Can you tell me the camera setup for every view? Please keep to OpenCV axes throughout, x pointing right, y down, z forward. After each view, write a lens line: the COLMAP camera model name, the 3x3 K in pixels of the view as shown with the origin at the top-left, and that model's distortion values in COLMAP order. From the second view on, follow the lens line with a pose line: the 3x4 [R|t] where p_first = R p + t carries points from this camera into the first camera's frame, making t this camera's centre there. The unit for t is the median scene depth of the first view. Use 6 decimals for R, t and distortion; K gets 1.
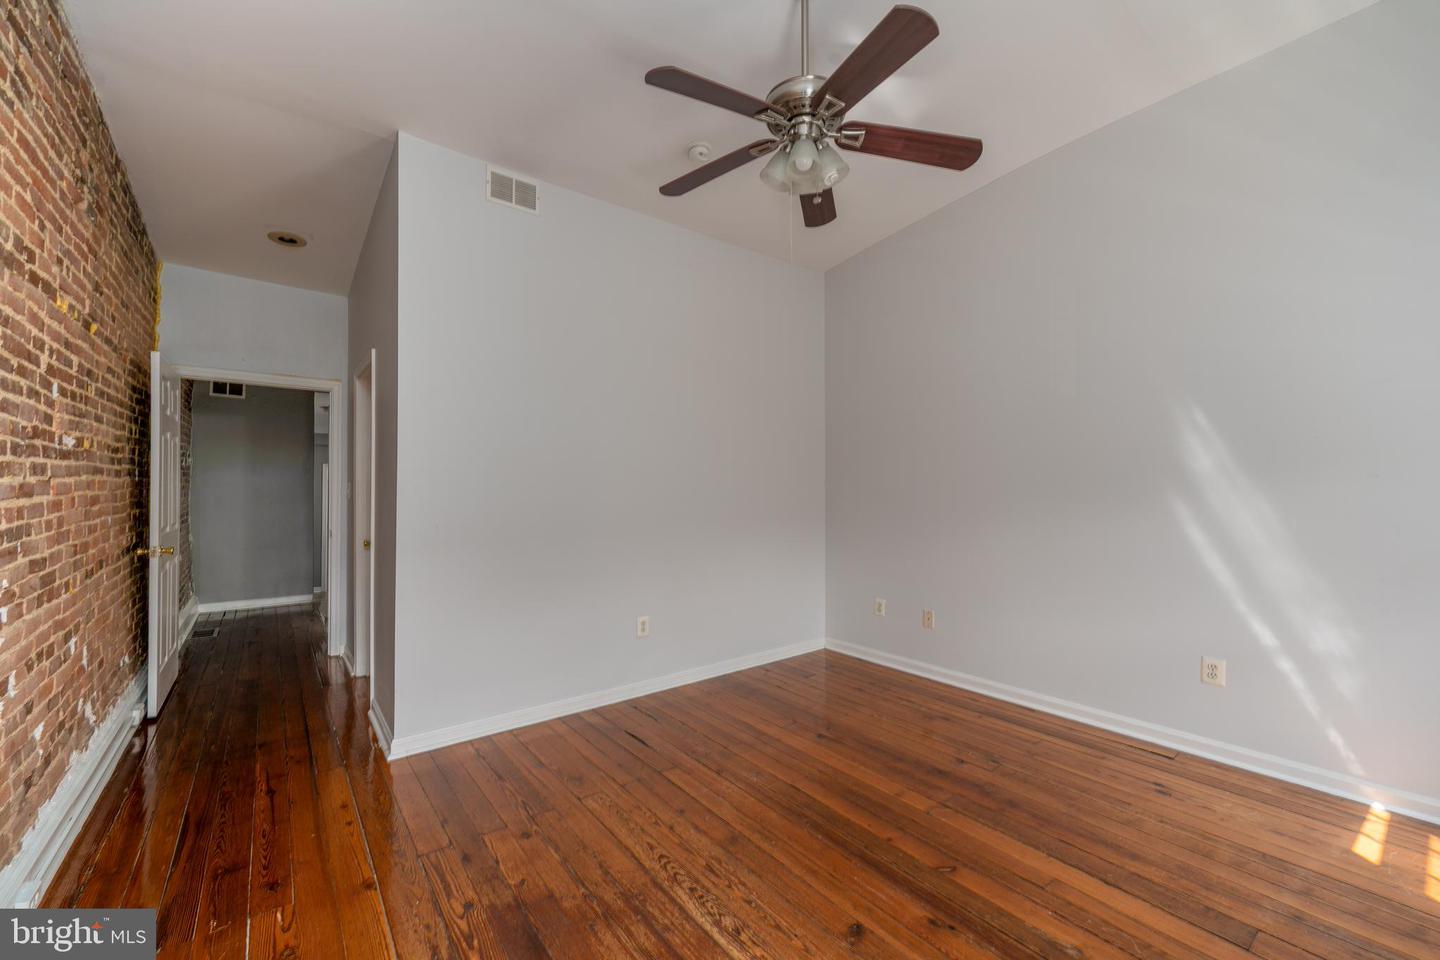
lens RADIAL K [[589.3, 0, 726.3], [0, 589.3, 484.9], [0, 0, 1]] dist [0.005993, -0.002480]
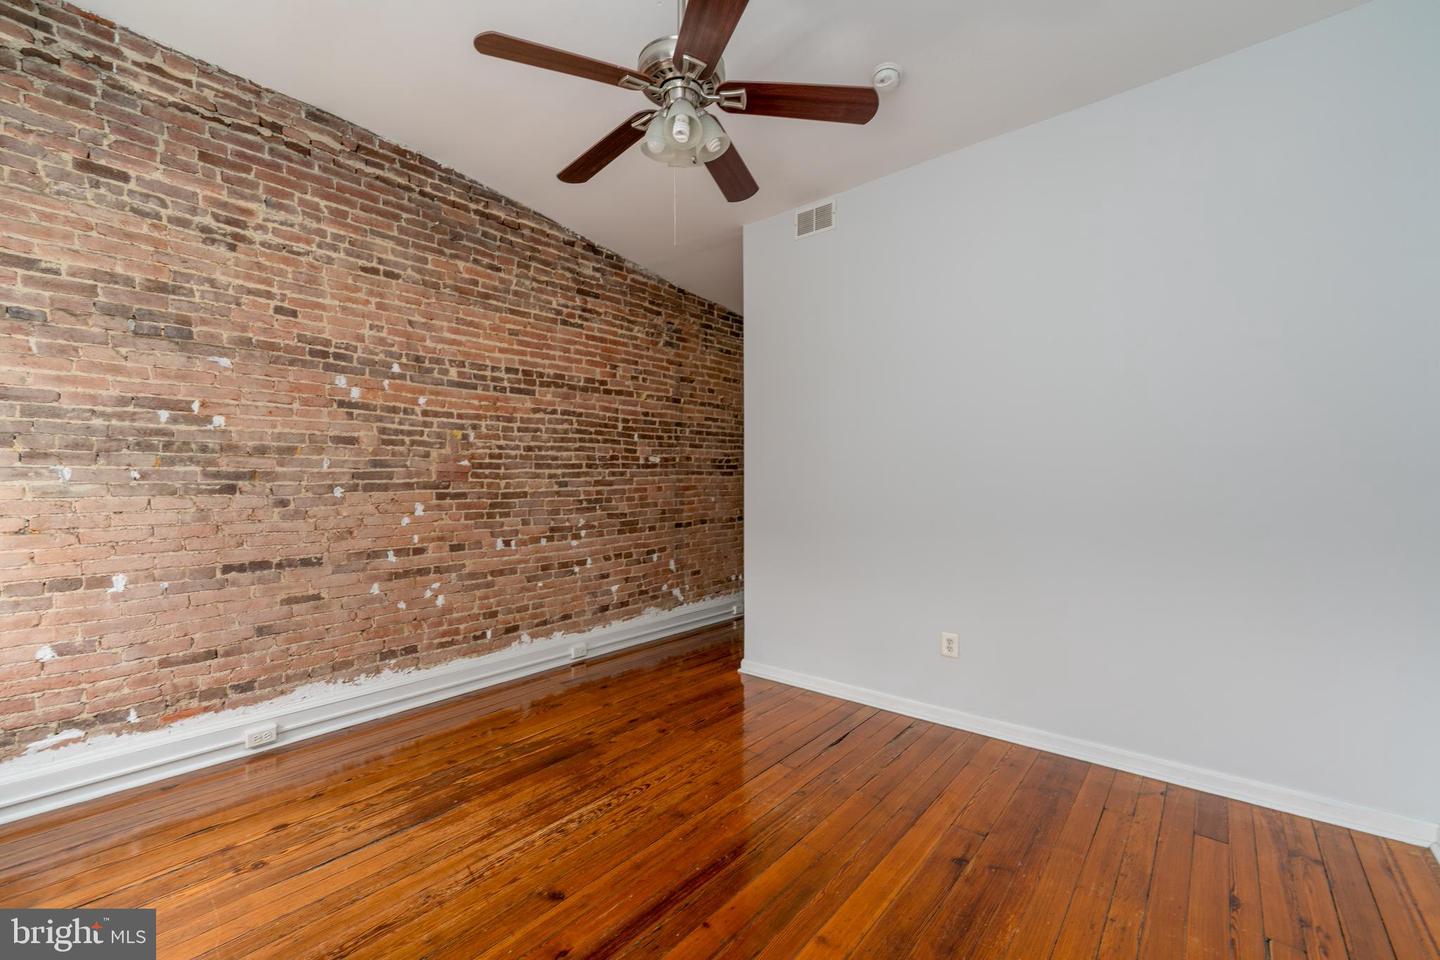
lens RADIAL K [[589.3, 0, 713.2], [0, 589.3, 481.5], [0, 0, 1]] dist [0.005993, -0.002480]
pose [[0.189229, -0.001165, -0.981932, 0.865384], [0.009901, 0.999951, 0.000722, 0.004365], [0.981883, -0.009859, 0.189231, 0.709279]]
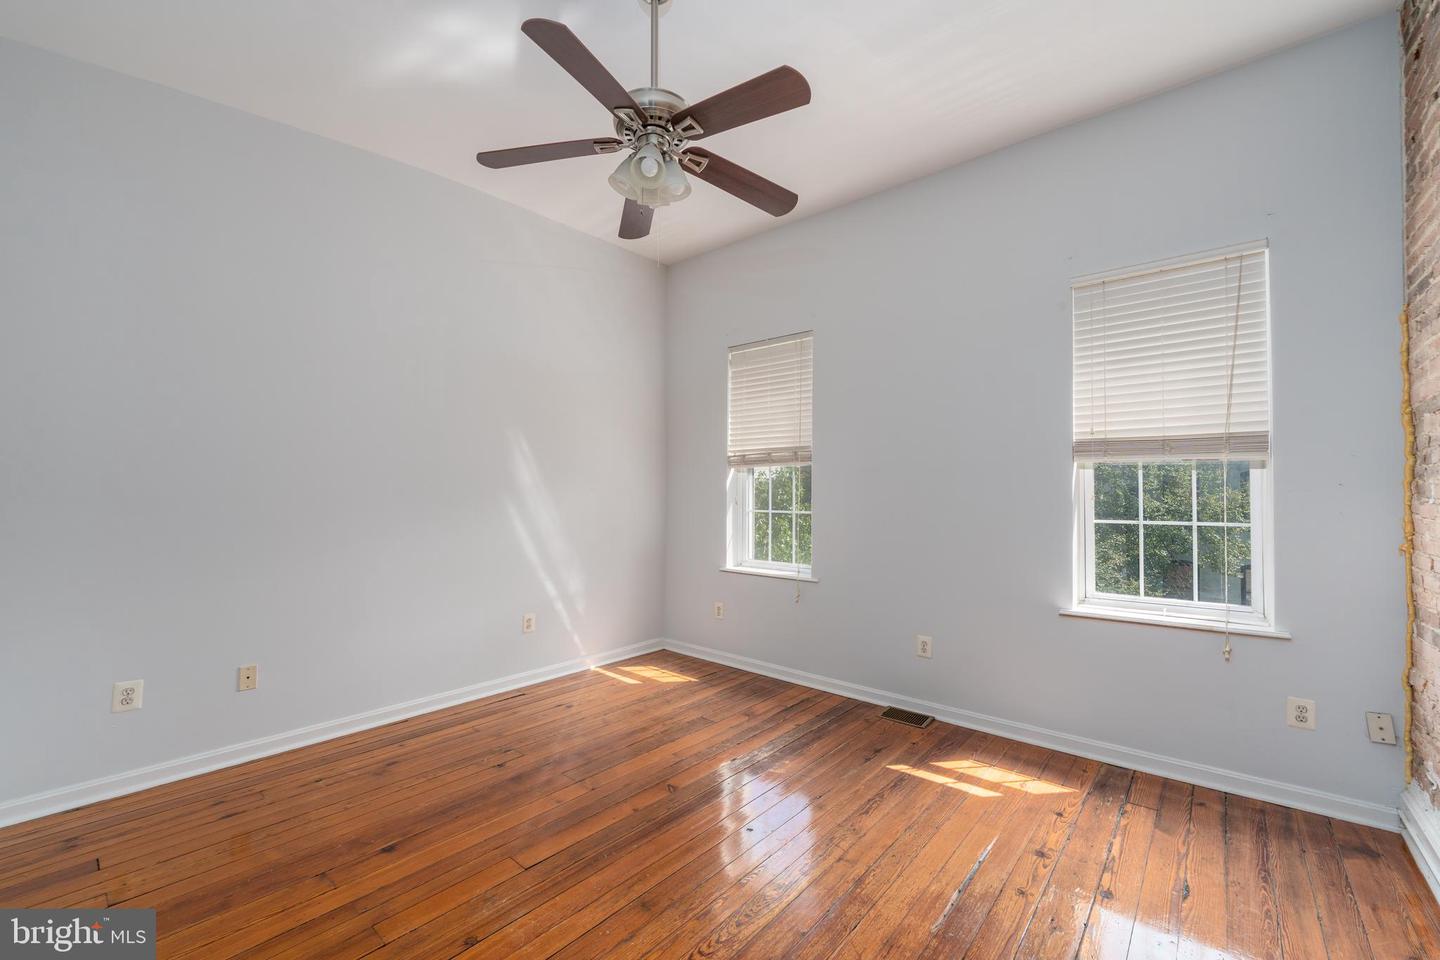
lens RADIAL K [[589.3, 0, 714.9], [0, 589.3, 484.6], [0, 0, 1]] dist [0.005993, -0.002480]
pose [[-0.200004, 0.018945, 0.979612, -0.706923], [-0.011804, 0.999694, -0.021744, 0.004497], [-0.979724, -0.015912, -0.199719, 0.888294]]
